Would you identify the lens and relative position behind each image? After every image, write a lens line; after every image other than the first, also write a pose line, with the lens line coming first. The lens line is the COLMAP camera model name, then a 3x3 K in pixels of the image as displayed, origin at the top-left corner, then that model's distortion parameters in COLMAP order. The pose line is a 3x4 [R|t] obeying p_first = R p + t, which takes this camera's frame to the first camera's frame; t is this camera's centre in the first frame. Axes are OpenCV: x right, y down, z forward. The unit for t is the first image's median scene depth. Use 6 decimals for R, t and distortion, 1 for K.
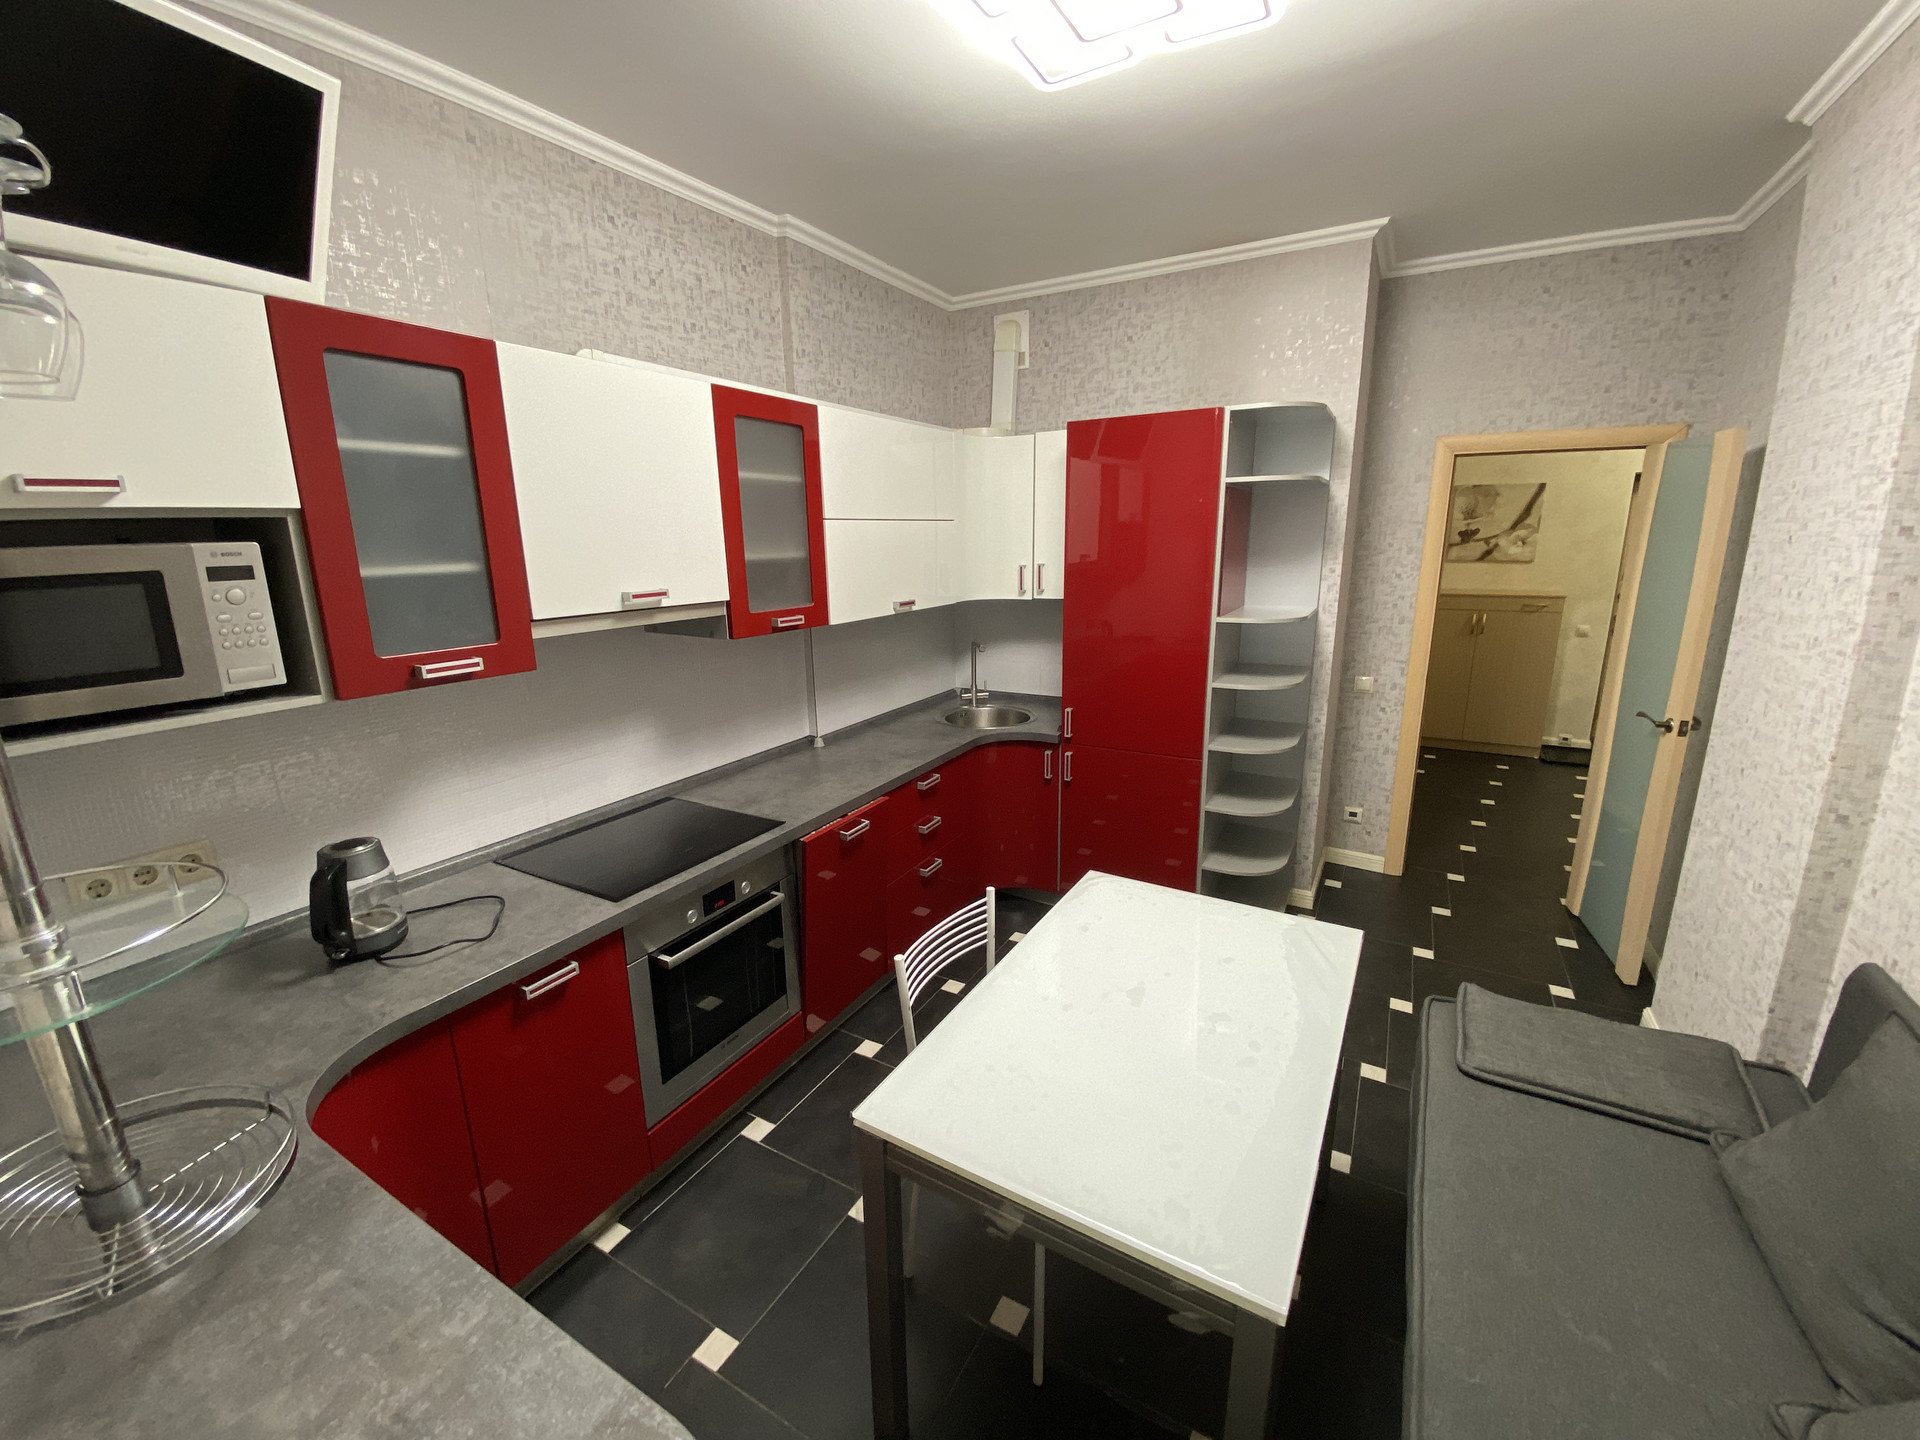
lens RADIAL K [[780.9, 0, 959.4], [0, 780.9, 718.7], [0, 0, 1]] dist [-0.026930, -0.003110]
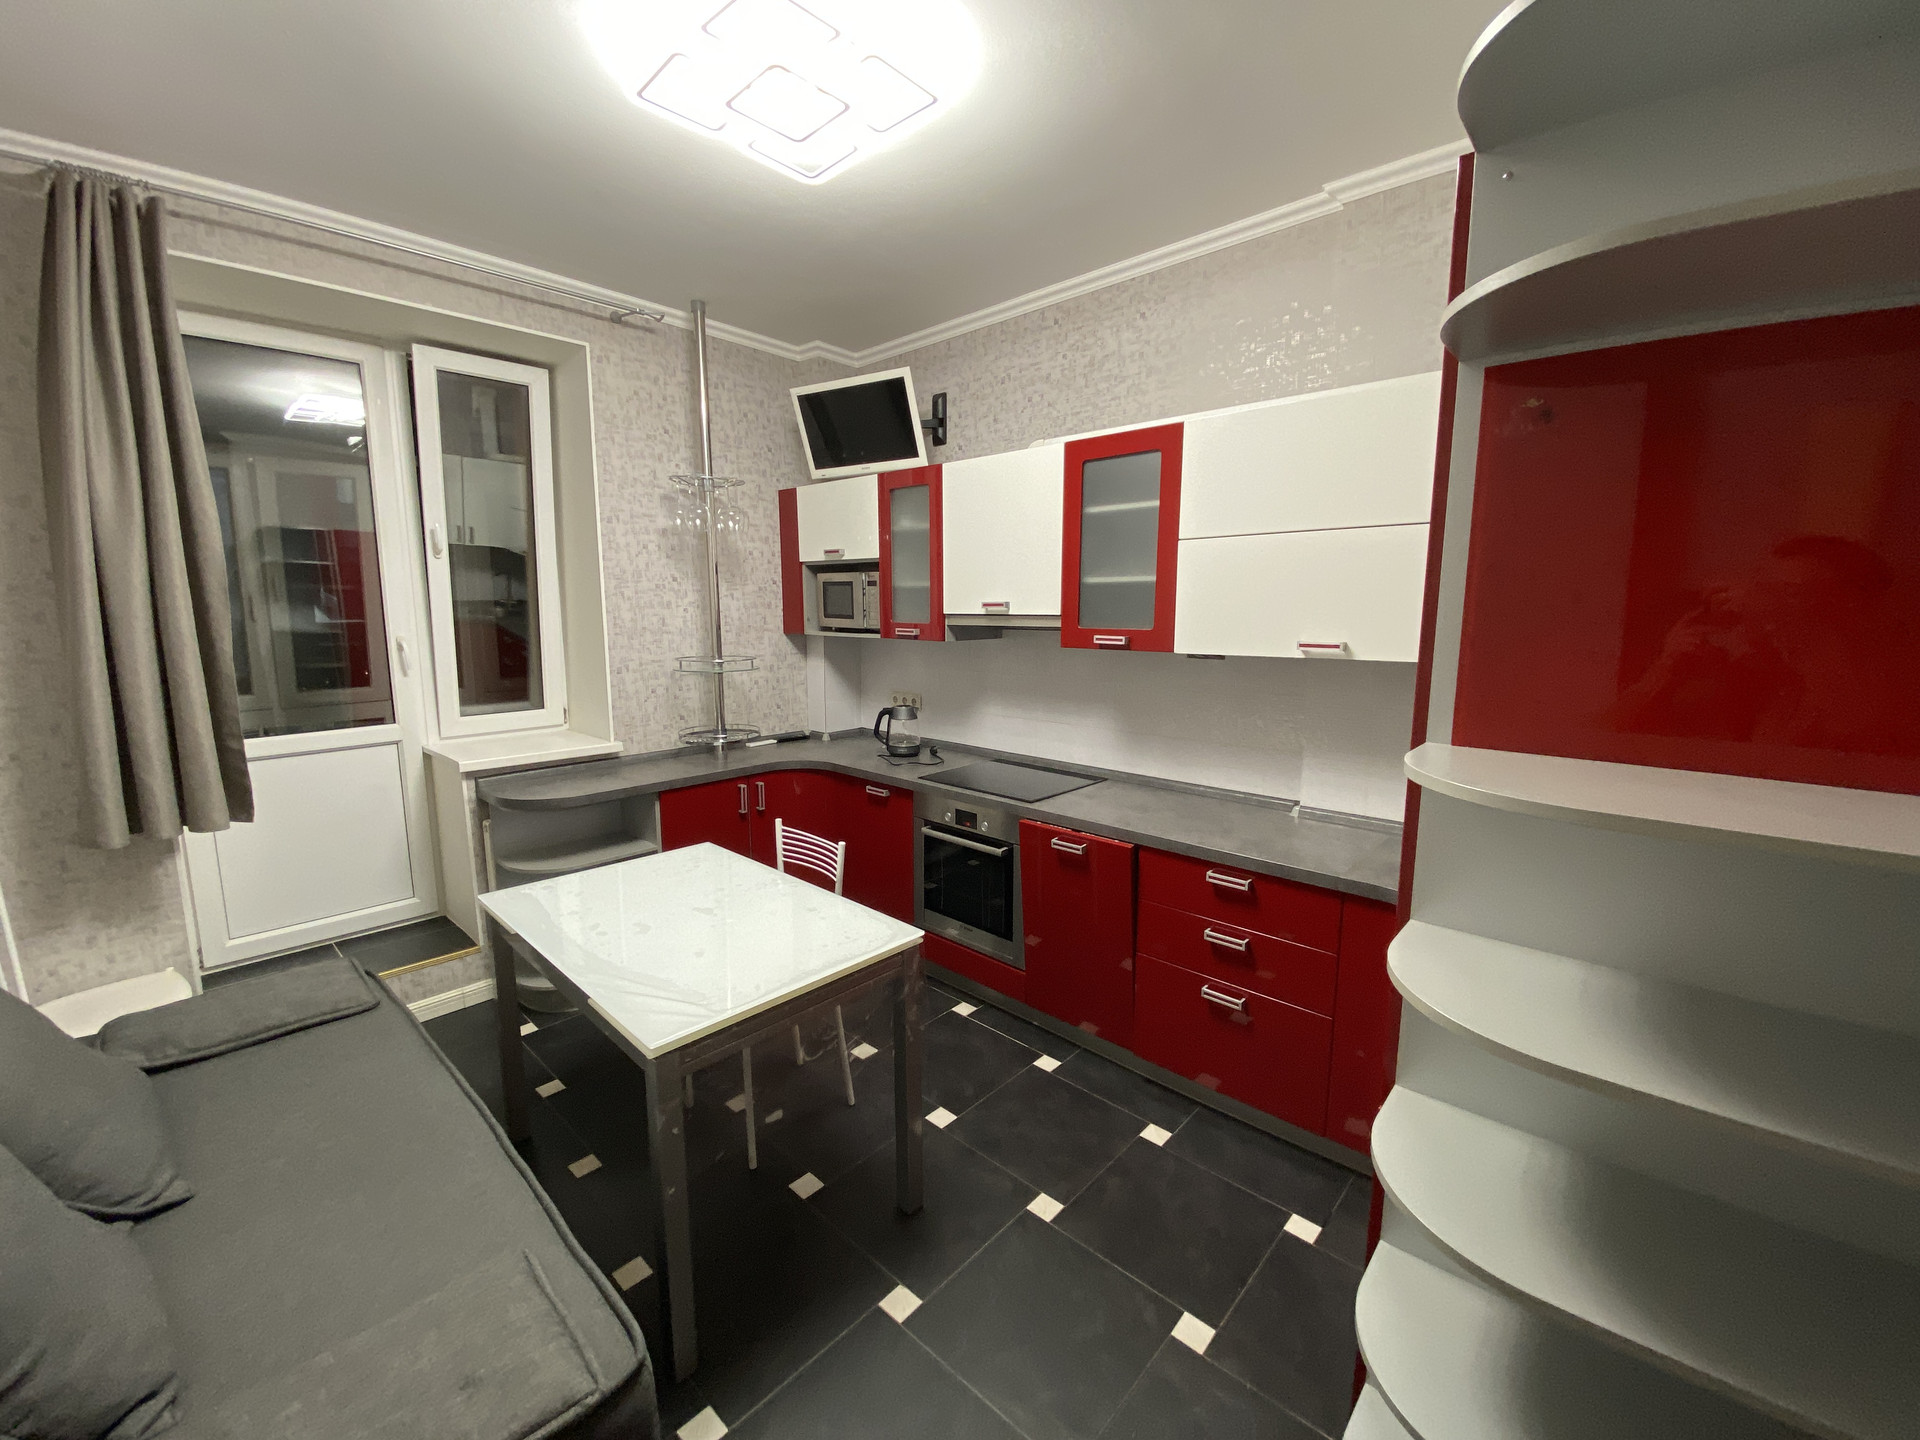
lens RADIAL K [[780.9, 0, 974.6], [0, 780.9, 722.7], [0, 0, 1]] dist [-0.026930, -0.003110]
pose [[-0.219105, 0.159590, -0.962561, 0.977569], [-0.215097, 0.954361, 0.207192, -0.222683], [0.951696, 0.252441, -0.174778, 1.169860]]
